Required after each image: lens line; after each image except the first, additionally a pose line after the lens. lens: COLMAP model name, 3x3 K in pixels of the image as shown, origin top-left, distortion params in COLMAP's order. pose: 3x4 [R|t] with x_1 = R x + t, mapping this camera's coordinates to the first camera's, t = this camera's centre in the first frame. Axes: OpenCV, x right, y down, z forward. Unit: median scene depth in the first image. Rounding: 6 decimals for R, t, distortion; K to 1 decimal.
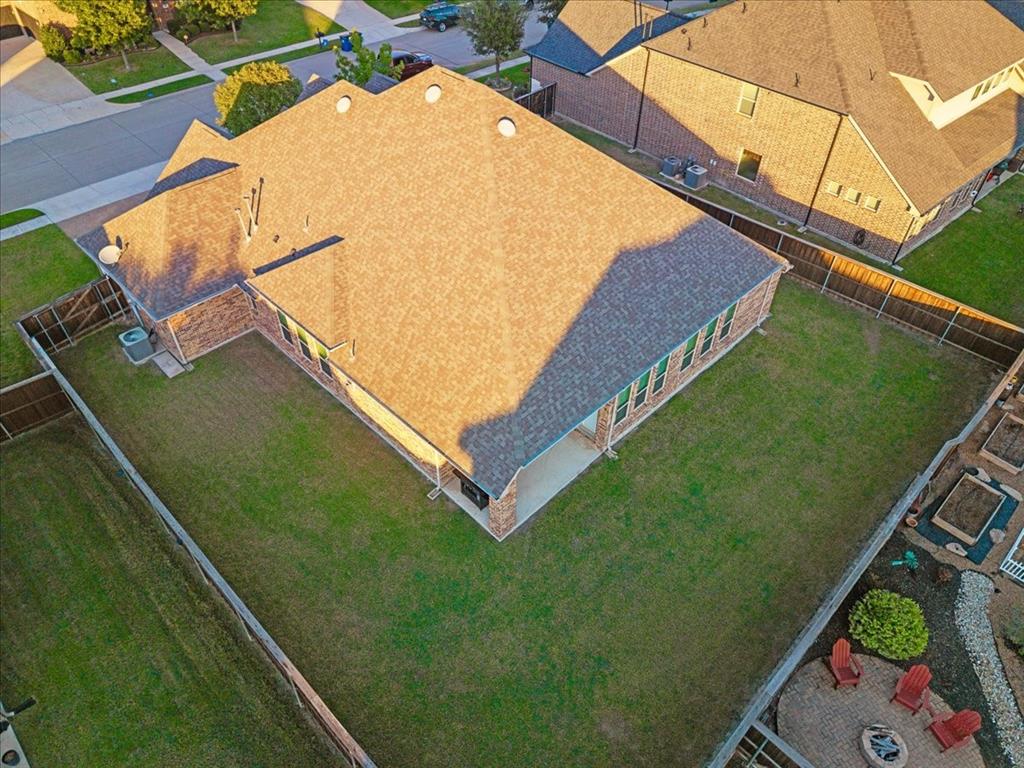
lens RADIAL K [[684.5, 0, 509.4], [0, 684.5, 386.0], [0, 0, 1]] dist [0.048262, -0.029518]
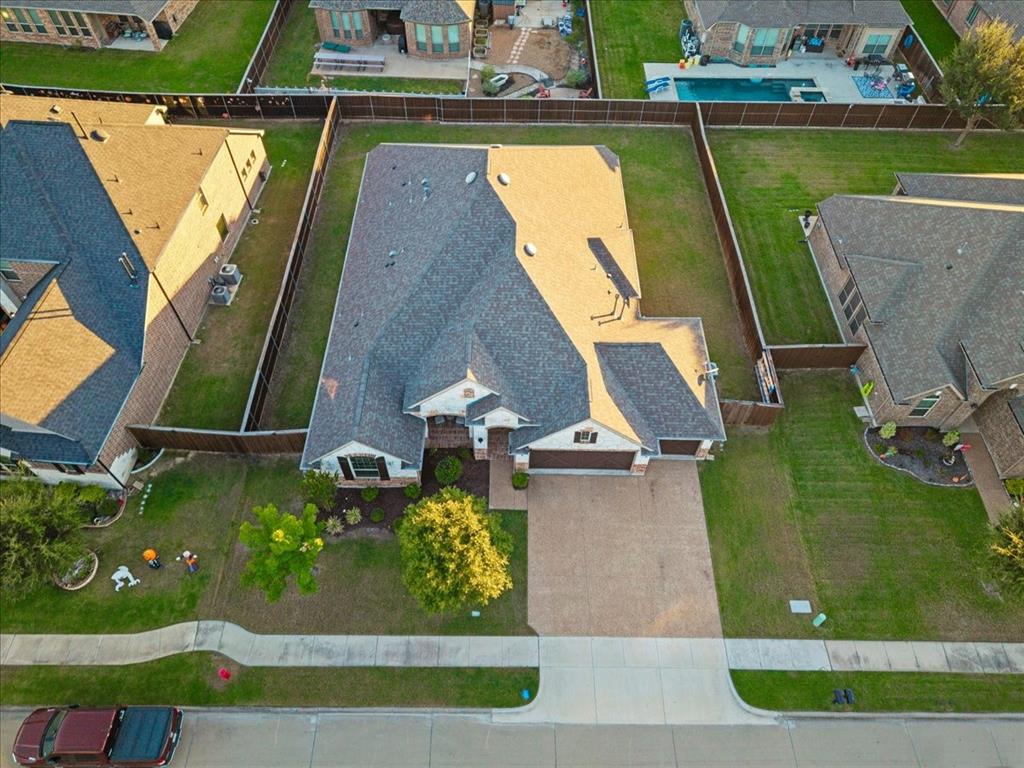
lens RADIAL K [[684.5, 0, 509.4], [0, 684.5, 386.0], [0, 0, 1]] dist [0.048262, -0.029518]
pose [[-0.703361, -0.578657, 0.412844, -0.857939], [0.484655, 0.034474, 0.874026, -1.485114], [-0.519993, 0.814842, 0.256201, 0.890654]]
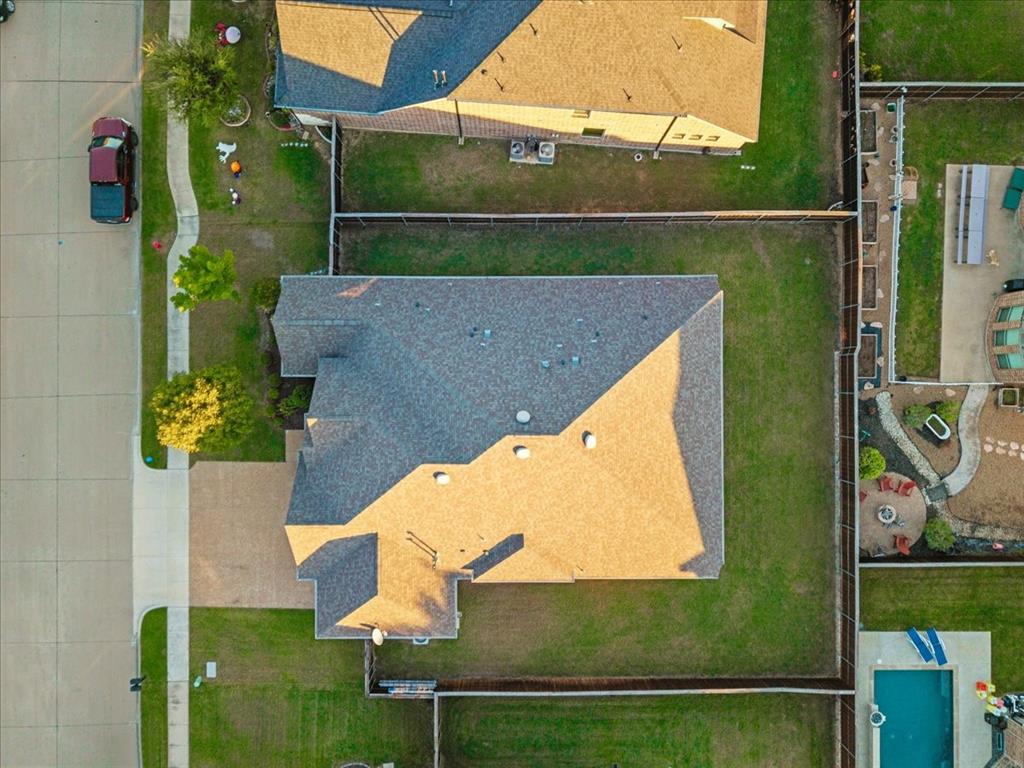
lens RADIAL K [[684.5, 0, 509.4], [0, 684.5, 386.0], [0, 0, 1]] dist [0.048262, -0.029518]
pose [[0.703845, -0.710353, -0.001062, -0.032749], [0.491751, 0.486166, 0.722373, -1.304190], [-0.512624, -0.508961, 0.691503, 0.164986]]
